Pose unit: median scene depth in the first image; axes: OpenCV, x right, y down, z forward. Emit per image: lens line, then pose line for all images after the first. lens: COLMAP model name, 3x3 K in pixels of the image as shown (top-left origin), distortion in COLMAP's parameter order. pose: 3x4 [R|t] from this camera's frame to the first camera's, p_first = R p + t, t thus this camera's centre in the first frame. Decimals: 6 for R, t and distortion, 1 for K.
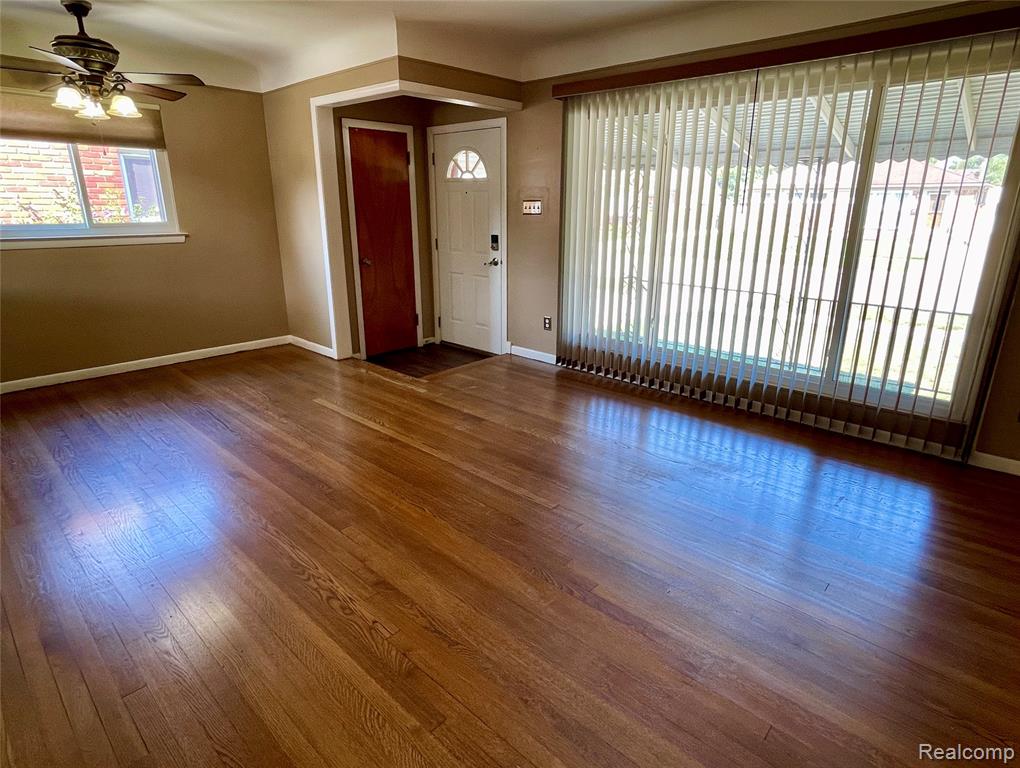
lens RADIAL K [[555.3, 0, 516.4], [0, 555.3, 372.2], [0, 0, 1]] dist [-0.003589, -0.001684]
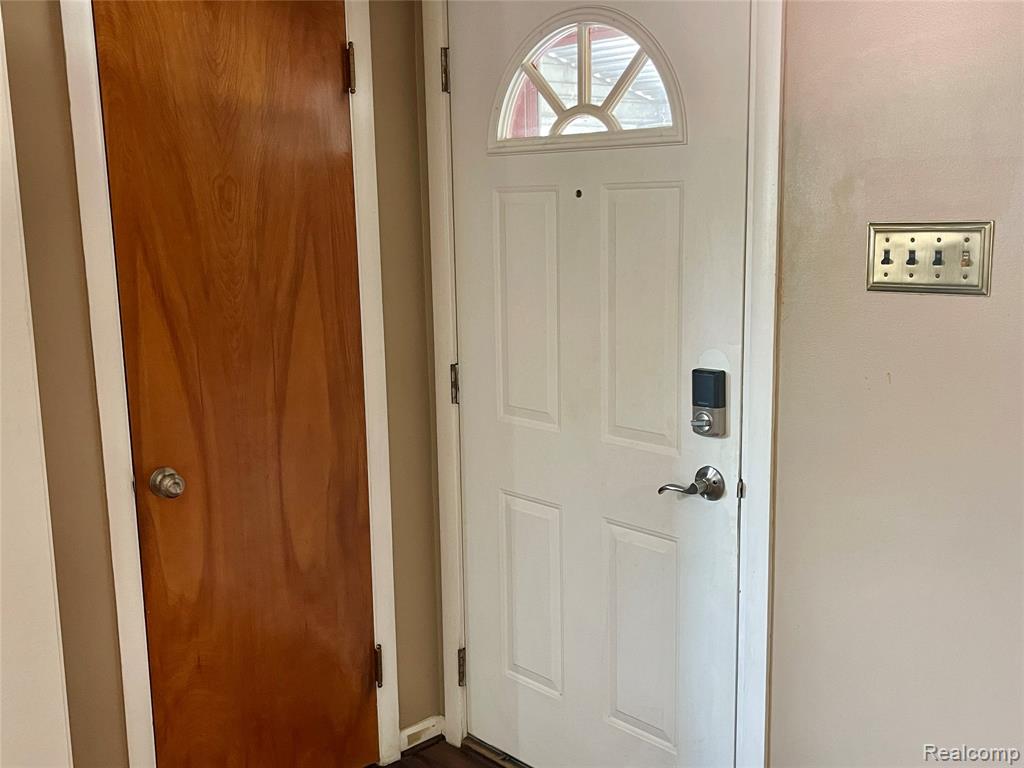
lens RADIAL K [[1015.9, 0, 512.0], [0, 1015.9, 384.0], [0, 0, 1]] dist [-0.001833, -0.002893]
pose [[0.997293, -0.009358, -0.072937, -0.086250], [0.000481, 0.992679, -0.120785, -0.183967], [0.073533, 0.120423, 0.989996, 0.558416]]
